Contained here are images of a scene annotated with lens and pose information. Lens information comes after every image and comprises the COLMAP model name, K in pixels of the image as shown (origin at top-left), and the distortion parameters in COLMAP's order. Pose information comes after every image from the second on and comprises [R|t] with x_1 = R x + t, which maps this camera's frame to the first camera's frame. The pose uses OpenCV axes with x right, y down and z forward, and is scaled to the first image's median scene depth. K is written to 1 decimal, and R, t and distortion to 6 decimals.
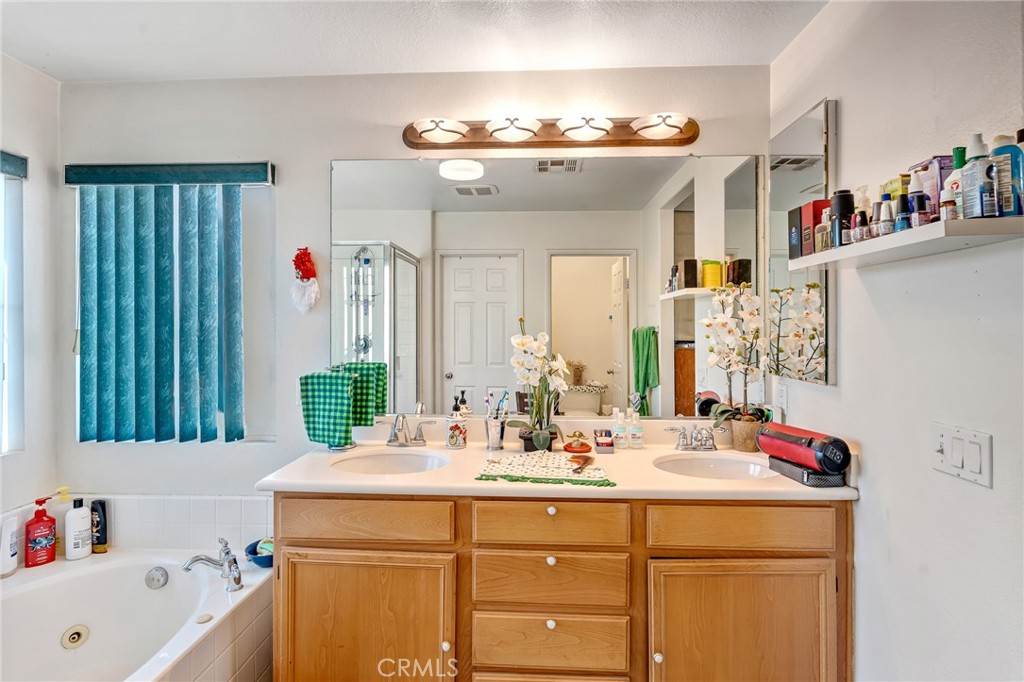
lens RADIAL K [[526.4, 0, 507.6], [0, 526.4, 322.4], [0, 0, 1]] dist [-0.004852, -0.000224]
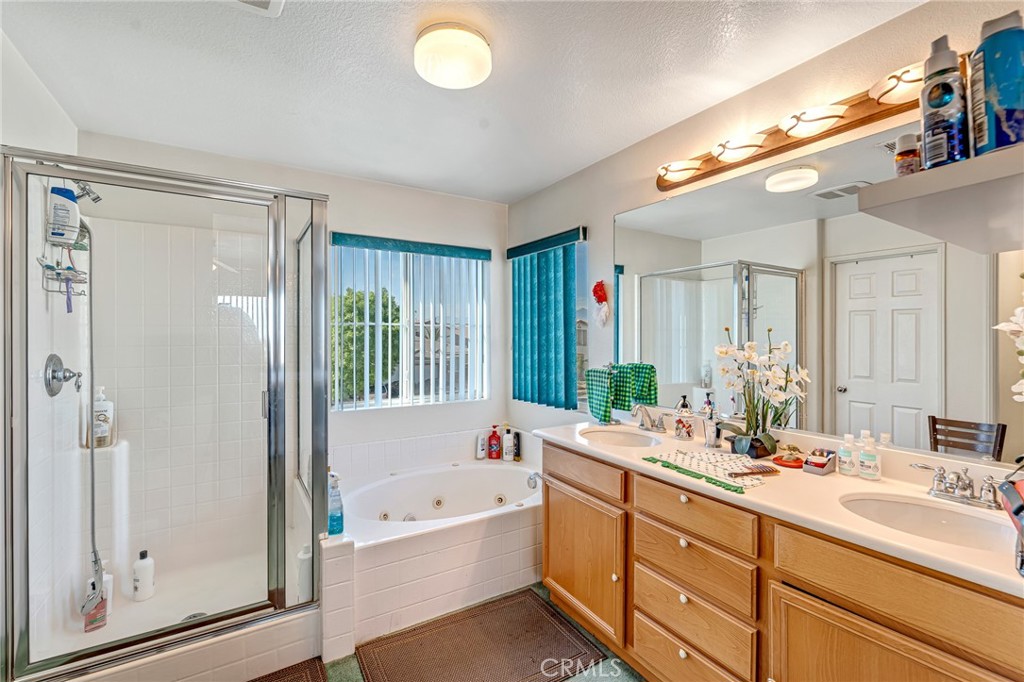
lens RADIAL K [[446.9, 0, 512.2], [0, 446.9, 338.6], [0, 0, 1]] dist [-0.001395, 0.000526]
pose [[0.569933, 0.004551, -0.821678, 0.506905], [0.004896, 0.999948, 0.008935, 0.002454], [0.821676, -0.009115, 0.569881, 0.117584]]
